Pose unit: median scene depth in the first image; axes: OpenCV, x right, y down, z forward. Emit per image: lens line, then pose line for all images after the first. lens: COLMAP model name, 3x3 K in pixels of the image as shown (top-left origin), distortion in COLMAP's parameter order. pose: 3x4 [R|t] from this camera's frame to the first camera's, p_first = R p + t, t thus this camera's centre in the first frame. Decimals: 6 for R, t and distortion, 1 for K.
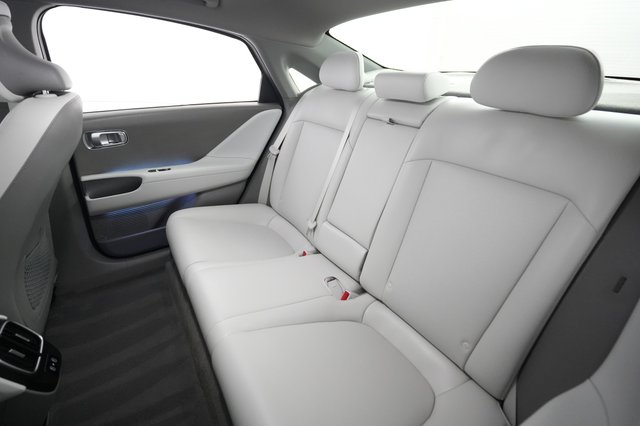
lens RADIAL K [[308.4, 0, 320.0], [0, 308.4, 213.0], [0, 0, 1]] dist [-0.001104, -0.000104]
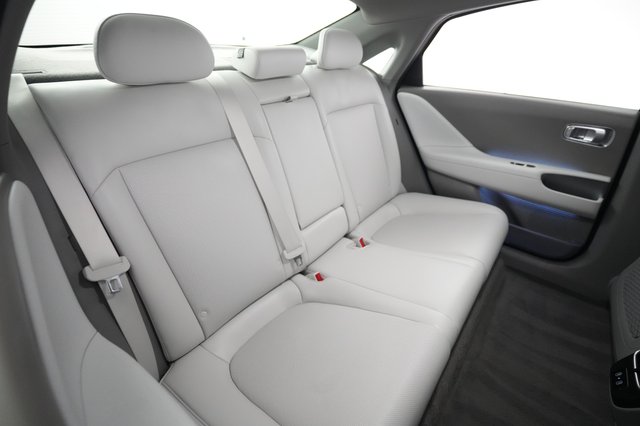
lens RADIAL K [[313.2, 0, 320.0], [0, 313.2, 213.0], [0, 0, 1]] dist [0.001570, 0.000219]
pose [[-0.338133, -0.472214, 0.814052, -0.767604], [0.397908, 0.712143, 0.578378, -0.551384], [-0.852840, 0.519486, -0.052902, 1.095197]]
